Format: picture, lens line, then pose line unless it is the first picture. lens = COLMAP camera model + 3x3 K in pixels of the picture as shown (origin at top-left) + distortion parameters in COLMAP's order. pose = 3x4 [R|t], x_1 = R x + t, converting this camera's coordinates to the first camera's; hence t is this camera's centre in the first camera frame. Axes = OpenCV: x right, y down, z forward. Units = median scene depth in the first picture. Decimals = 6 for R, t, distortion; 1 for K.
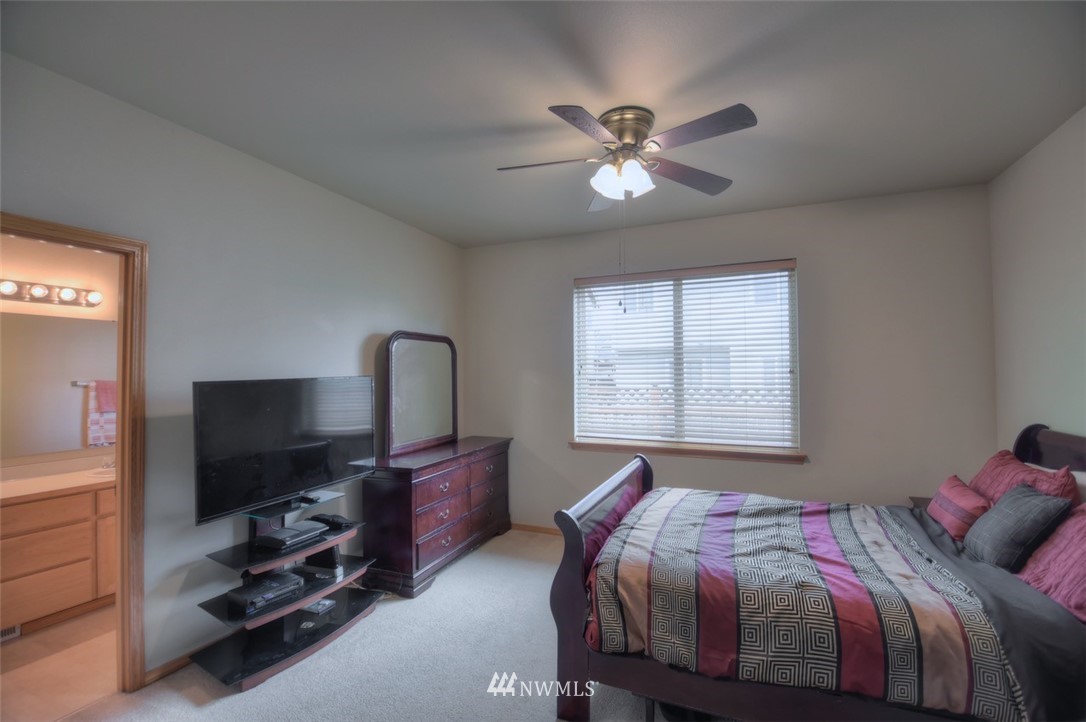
lens RADIAL K [[477.2, 0, 538.1], [0, 477.2, 361.1], [0, 0, 1]] dist [-0.006065, -0.012901]
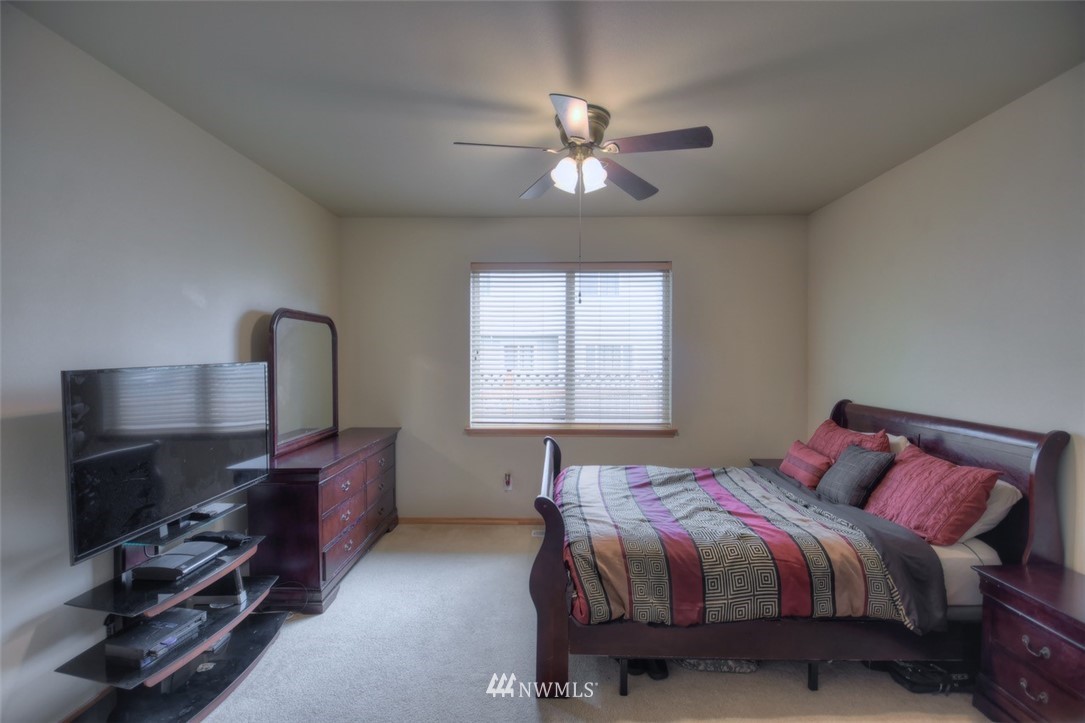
lens RADIAL K [[476.7, 0, 539.4], [0, 476.7, 356.9], [0, 0, 1]] dist [-0.006065, -0.012901]
pose [[0.927589, 0.007027, 0.373536, -0.276746], [-0.016020, 0.999652, 0.020974, -0.003672], [-0.373258, -0.025439, 0.927379, 0.055210]]
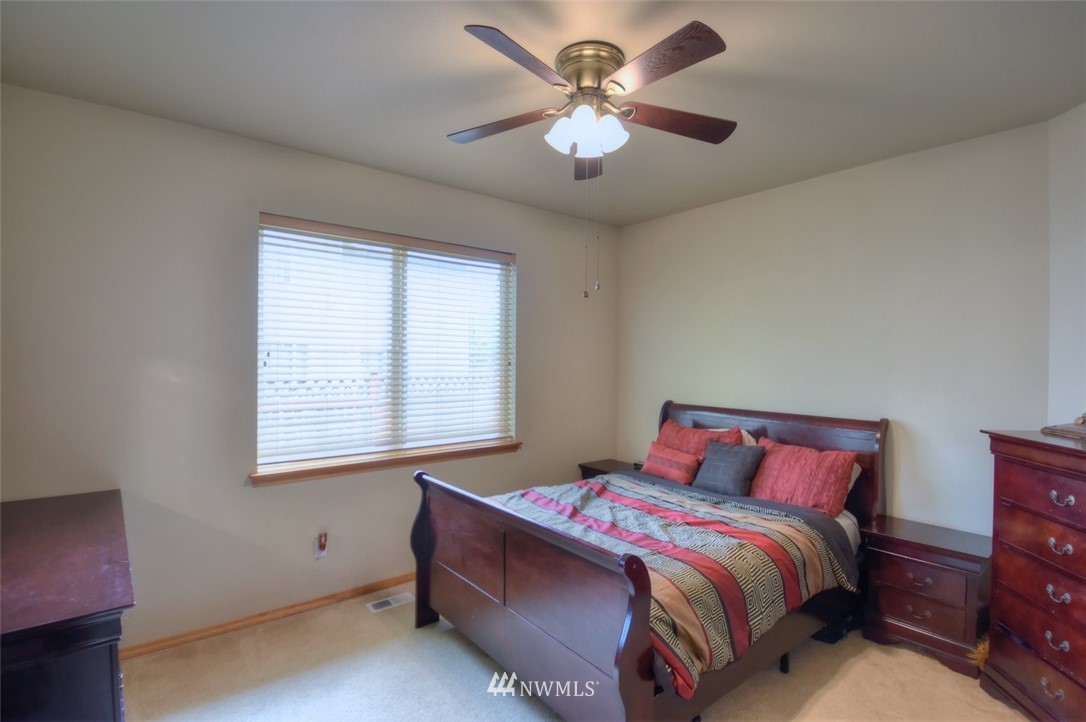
lens RADIAL K [[510.7, 0, 546.1], [0, 510.7, 371.4], [0, 0, 1]] dist [0.014398, -0.001118]
pose [[0.456756, -0.013575, 0.889488, -0.601546], [-0.032314, 0.998970, 0.031839, 0.000446], [-0.889005, -0.043286, 0.455847, 0.624274]]
